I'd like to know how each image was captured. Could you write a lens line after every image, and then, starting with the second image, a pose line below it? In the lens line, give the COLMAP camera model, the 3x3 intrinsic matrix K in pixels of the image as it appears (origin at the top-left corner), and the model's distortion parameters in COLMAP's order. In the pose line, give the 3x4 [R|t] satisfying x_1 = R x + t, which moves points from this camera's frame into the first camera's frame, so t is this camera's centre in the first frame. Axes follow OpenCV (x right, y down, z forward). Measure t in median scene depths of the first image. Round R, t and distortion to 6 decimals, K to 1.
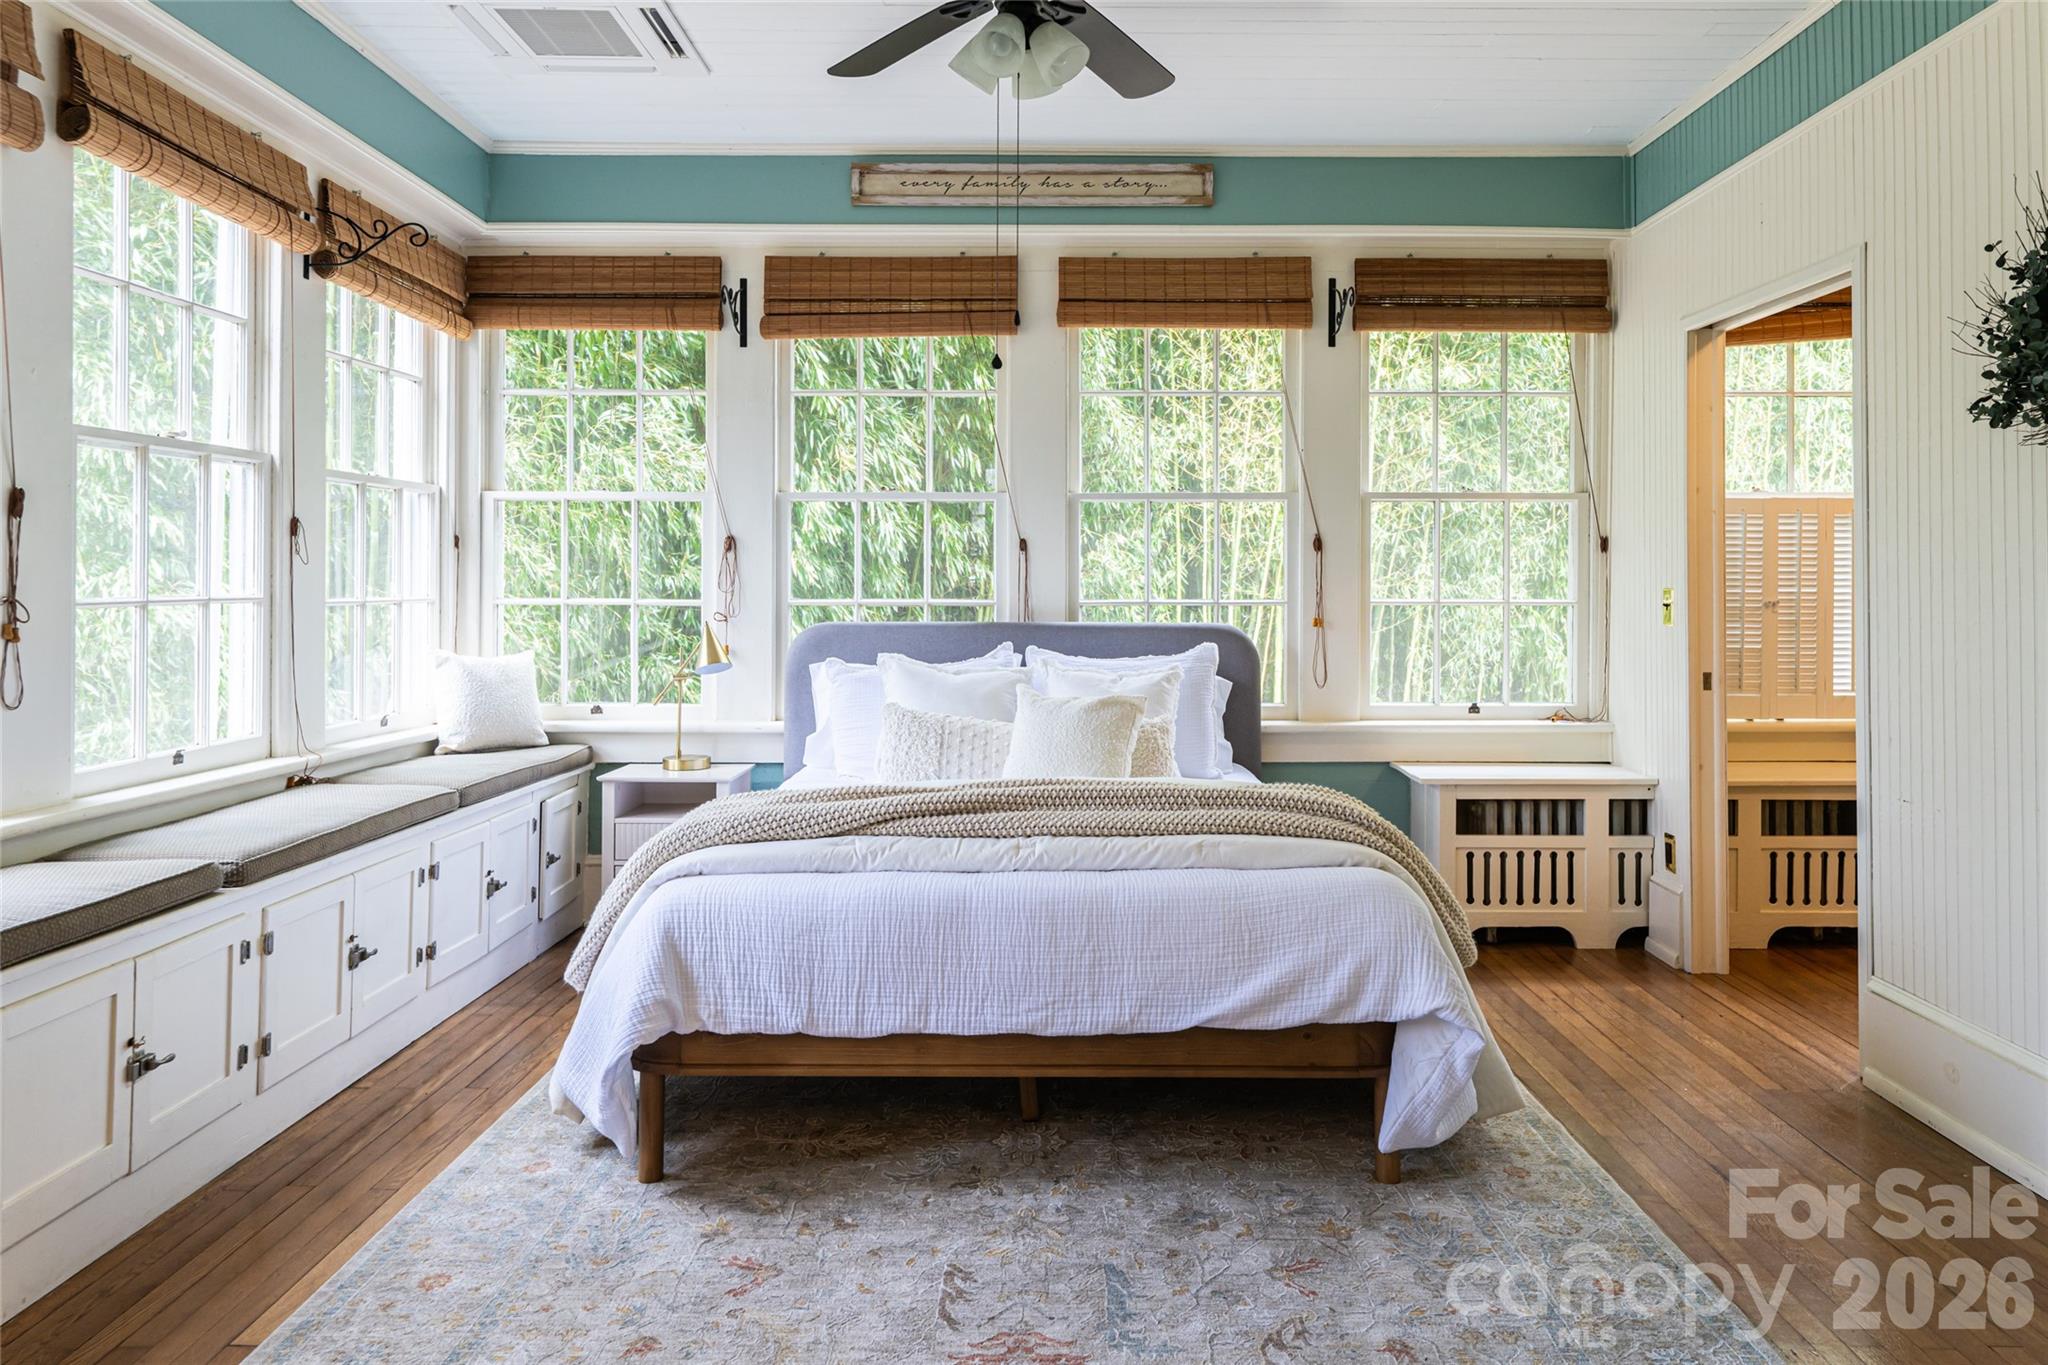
lens RADIAL K [[1242.4, 0, 981.6], [0, 1242.4, 556.0], [0, 0, 1]] dist [0.002591, 0.000227]
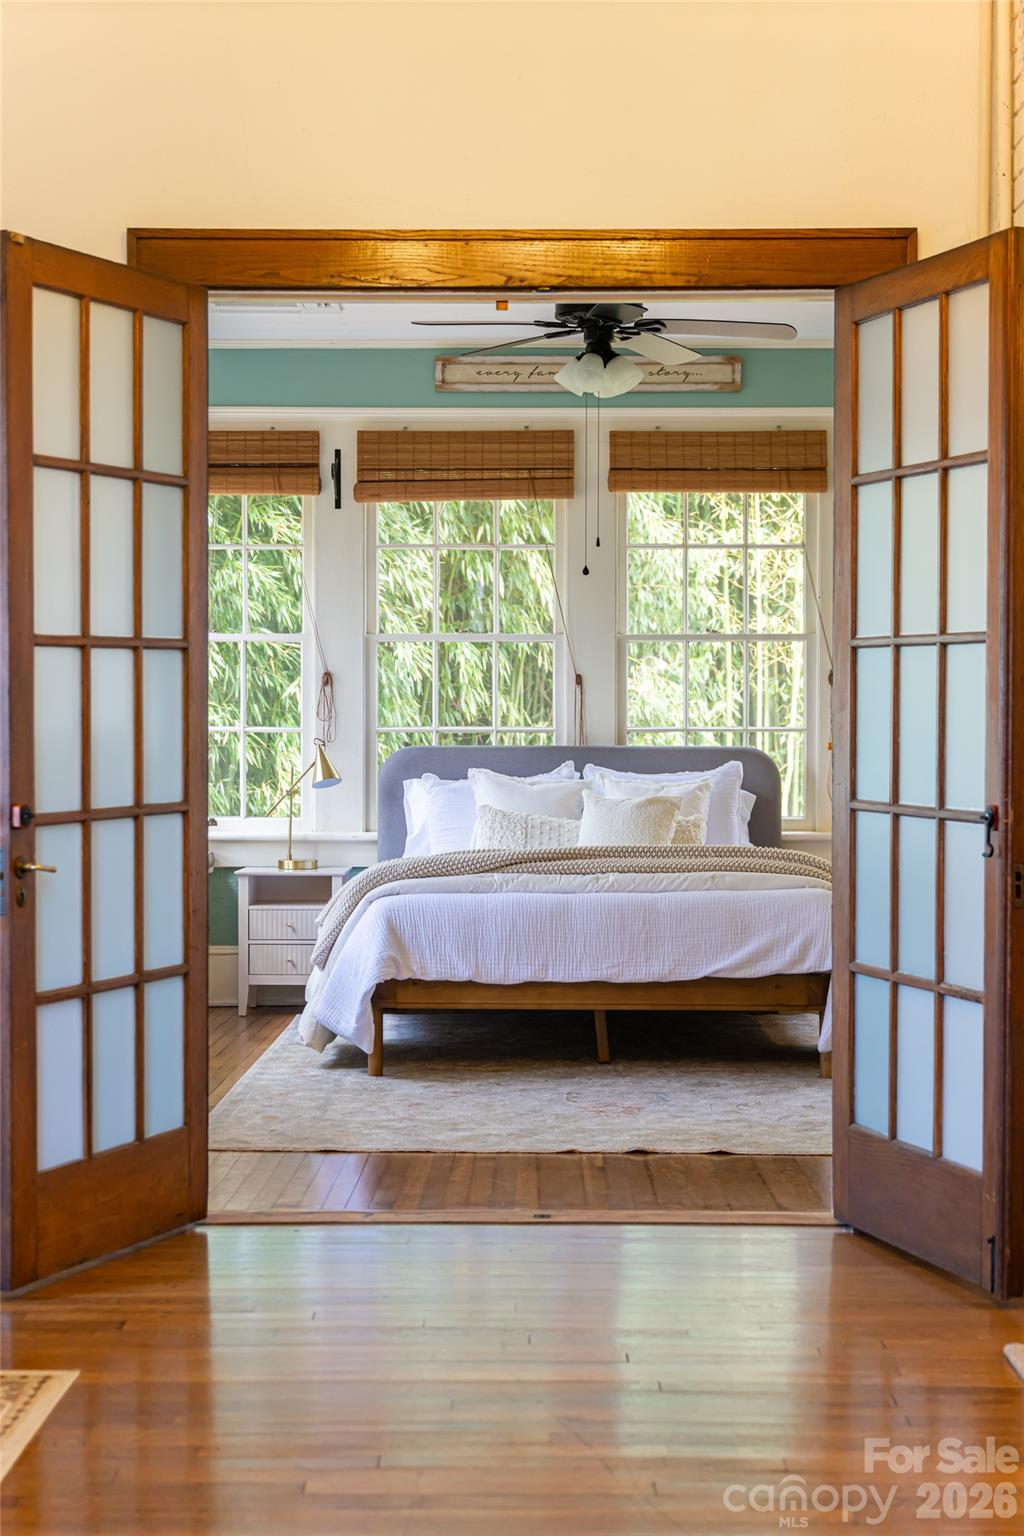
lens RADIAL K [[2187.1, 0, 511.5], [0, 2187.1, 769.2], [0, 0, 1]] dist [-0.014900, 0.000000]
pose [[0.998994, -0.002879, 0.044761, -0.123992], [0.000984, 0.999104, 0.042313, -0.012307], [-0.044842, -0.042227, 0.998101, -1.066054]]
